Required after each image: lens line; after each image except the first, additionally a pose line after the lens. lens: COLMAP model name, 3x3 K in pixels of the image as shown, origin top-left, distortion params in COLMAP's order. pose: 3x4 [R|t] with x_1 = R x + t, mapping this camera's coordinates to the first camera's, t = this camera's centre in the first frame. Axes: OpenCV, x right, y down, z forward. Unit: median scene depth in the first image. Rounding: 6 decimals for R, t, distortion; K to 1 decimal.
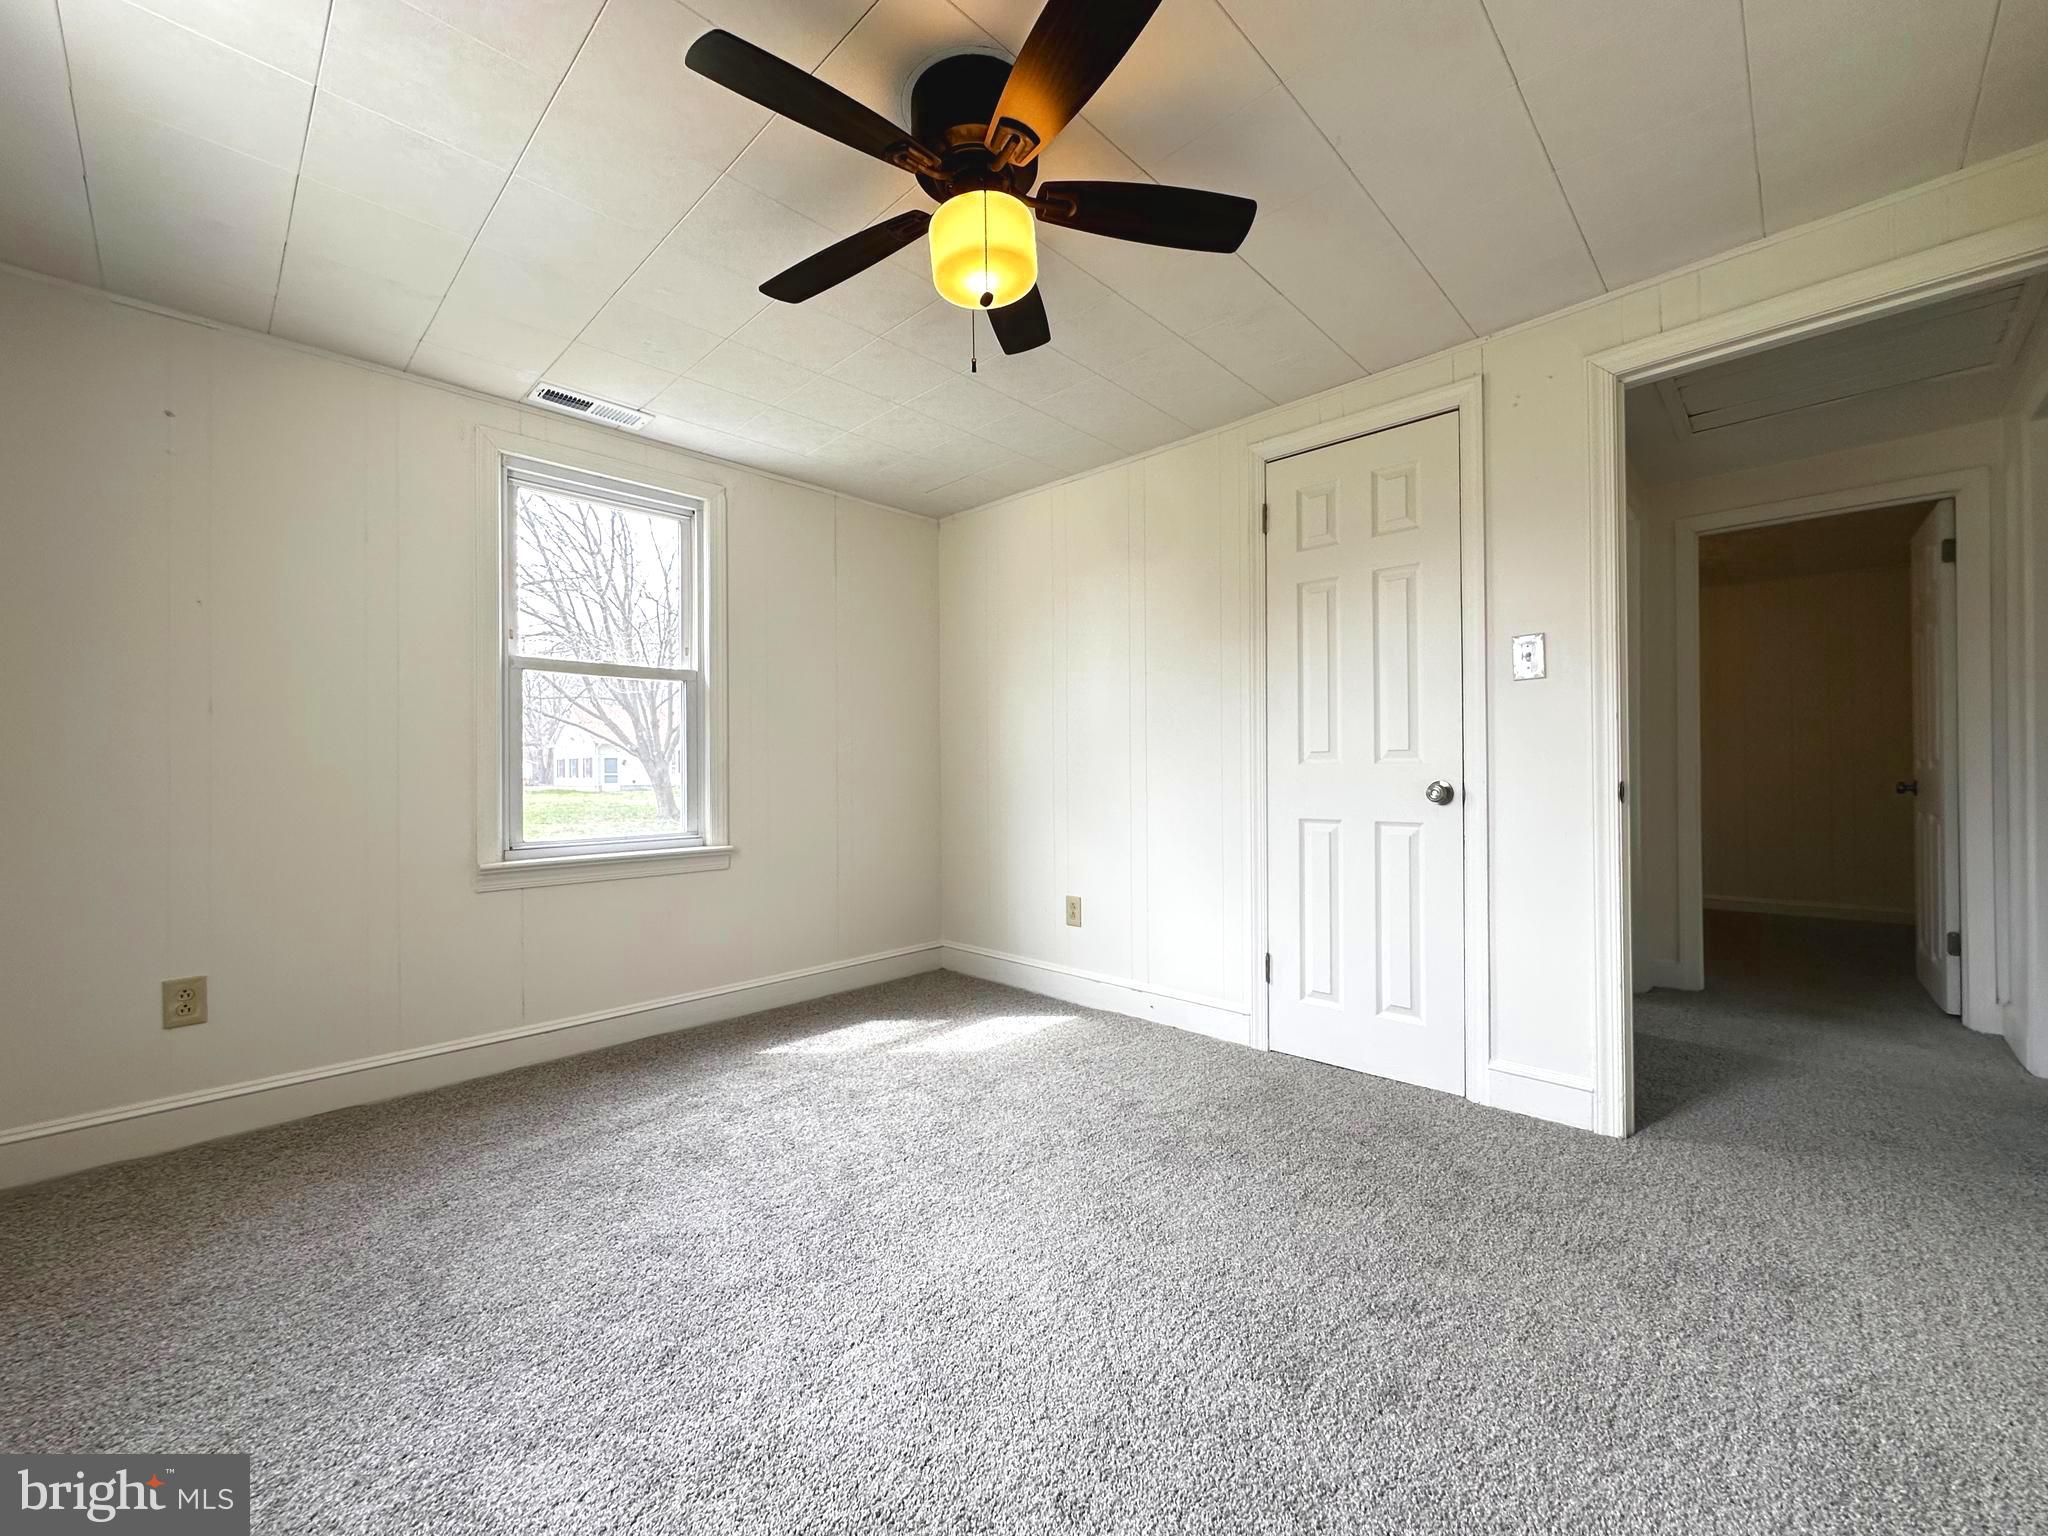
lens RADIAL K [[839.7, 0, 1025.1], [0, 839.7, 765.0], [0, 0, 1]] dist [-0.001074, -0.000420]
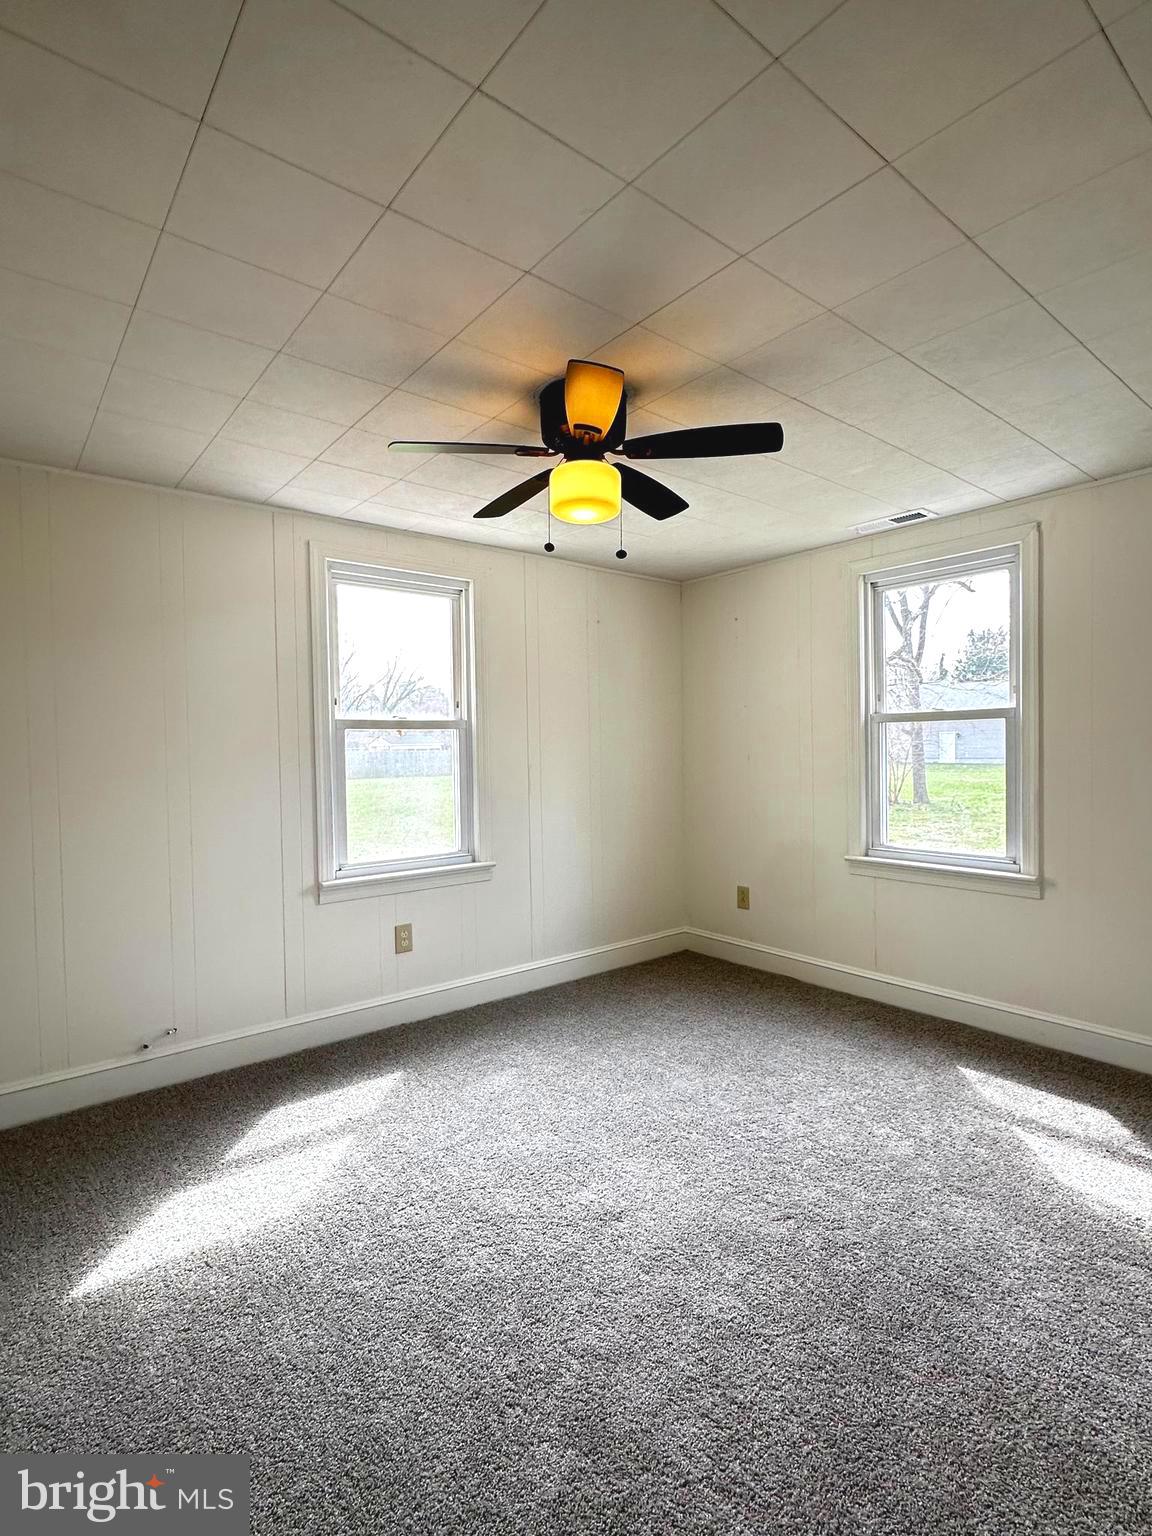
lens RADIAL K [[778.1, 0, 576.0], [0, 778.1, 768.0], [0, 0, 1]] dist [-0.002369, 0.000365]
pose [[-0.164708, 0.039200, -0.985563, 0.765165], [0.026638, 0.999022, 0.035284, -0.097086], [0.985983, -0.020441, -0.165592, 0.700519]]
